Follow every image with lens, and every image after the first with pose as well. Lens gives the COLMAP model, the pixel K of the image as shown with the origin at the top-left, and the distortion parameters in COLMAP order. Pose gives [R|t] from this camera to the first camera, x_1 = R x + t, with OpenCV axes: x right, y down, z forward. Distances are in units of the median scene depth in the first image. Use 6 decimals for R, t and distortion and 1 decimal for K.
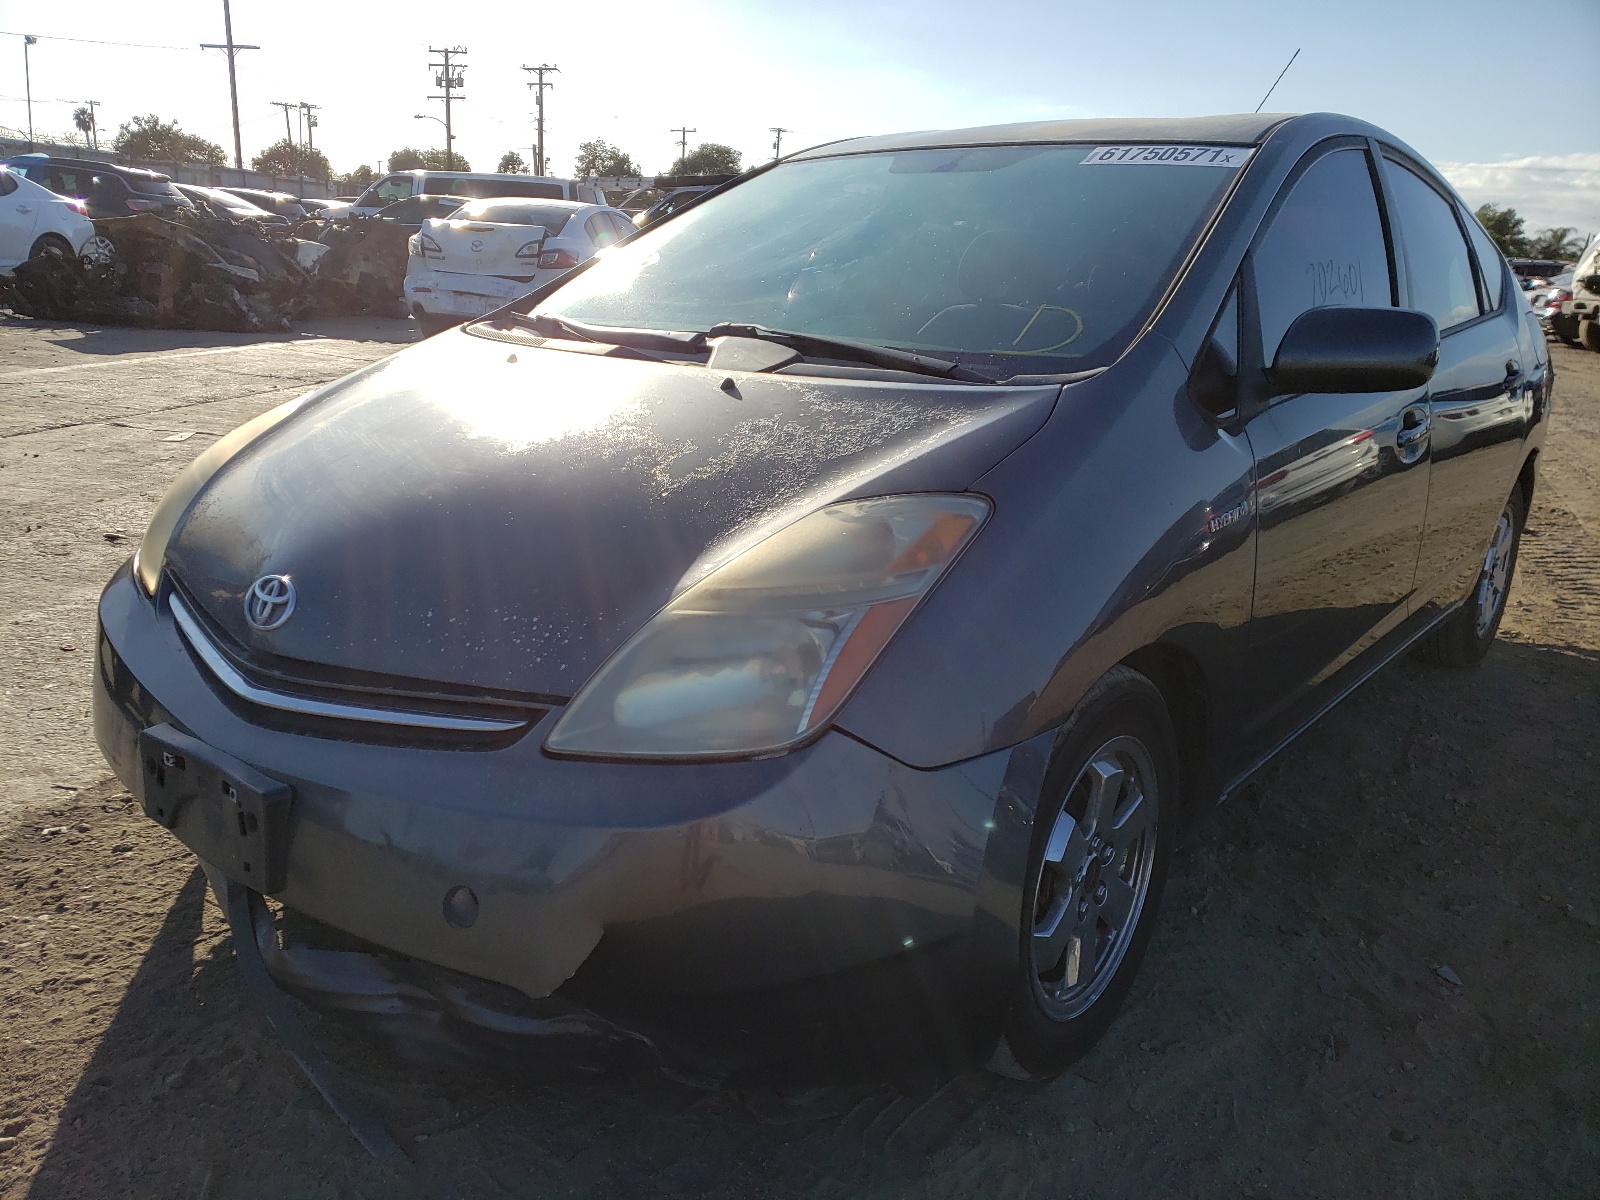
lens RADIAL K [[1210.5, 0, 800.0], [0, 1210.5, 600.0], [0, 0, 1]] dist [0.001030, -0.005066]
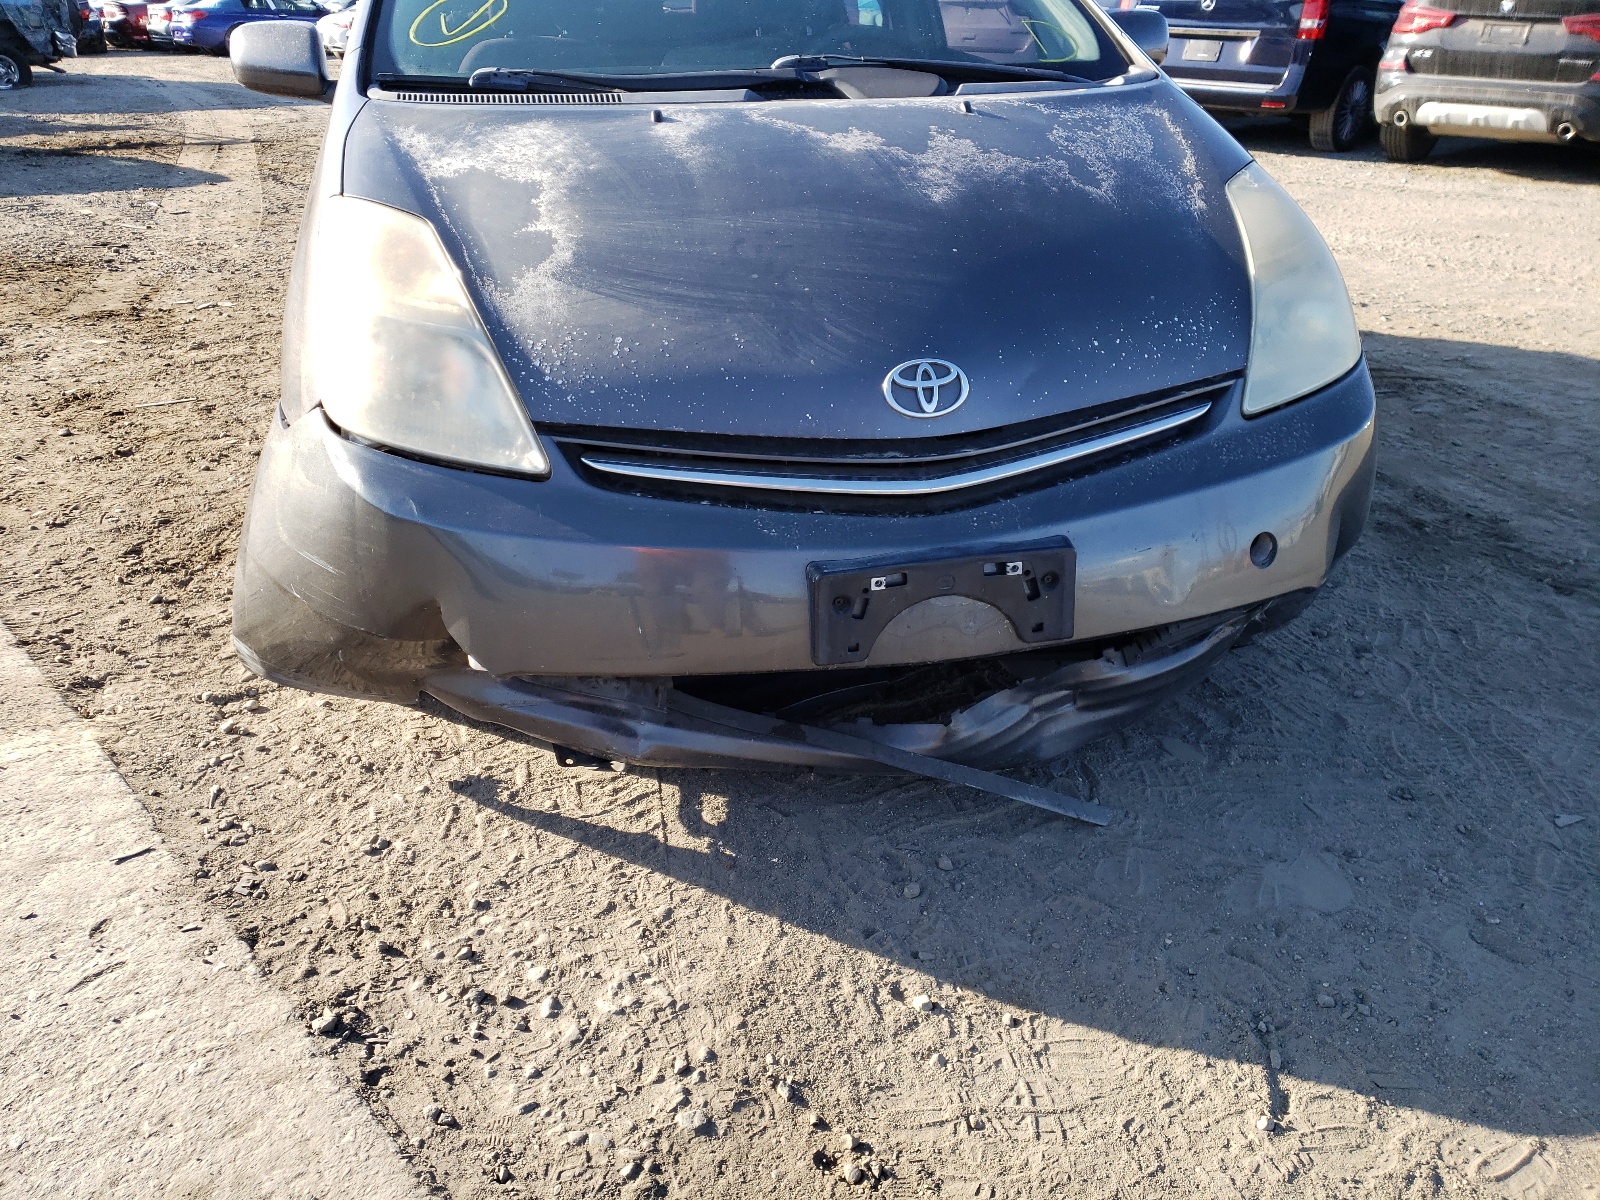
lens RADIAL K [[1210.5, 0, 800.0], [0, 1210.5, 600.0], [0, 0, 1]] dist [0.001030, -0.005066]
pose [[0.655096, -0.377083, 0.654720, -1.181867], [0.236120, 0.925325, 0.296682, -0.148738], [-0.717703, -0.039762, 0.695214, 0.395562]]
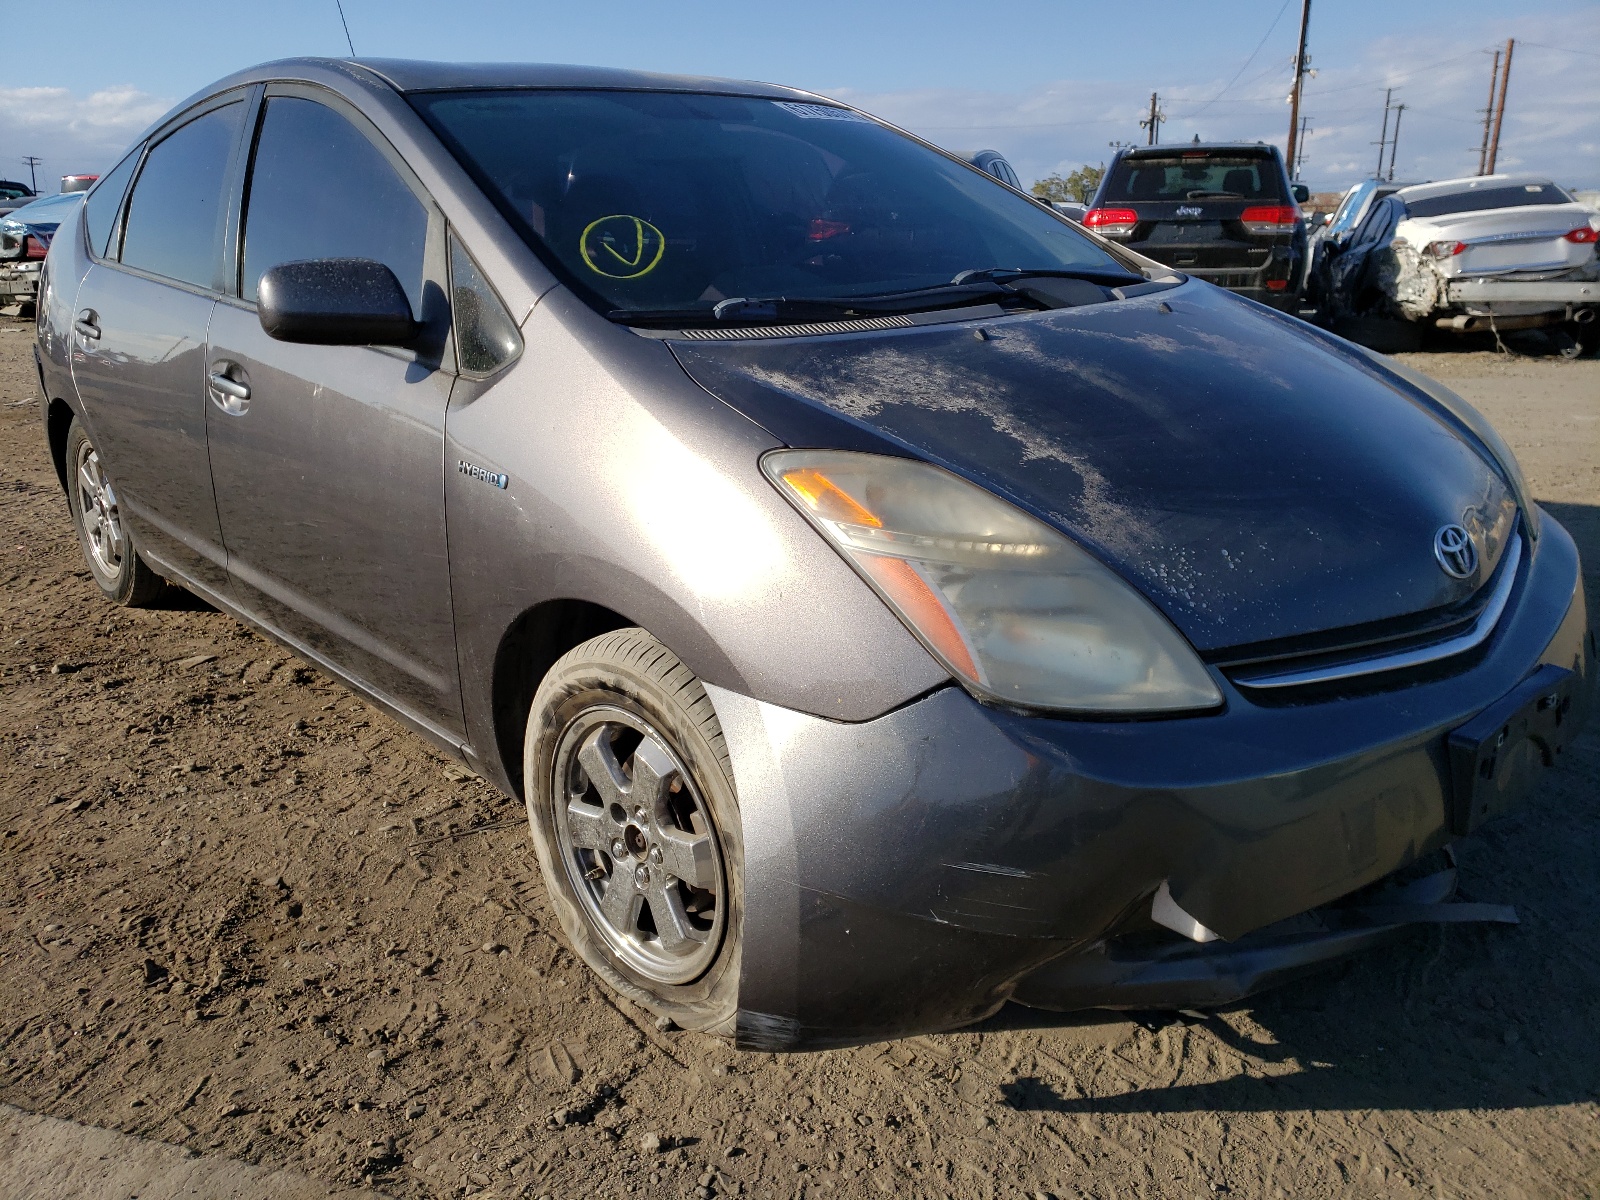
lens RADIAL K [[1210.5, 0, 800.0], [0, 1210.5, 600.0], [0, 0, 1]] dist [0.001030, -0.005066]
pose [[0.208391, -0.350882, 0.912938, -1.492470], [0.301506, 0.911017, 0.281321, -0.414950], [-0.930412, 0.216632, 0.295641, 1.217731]]
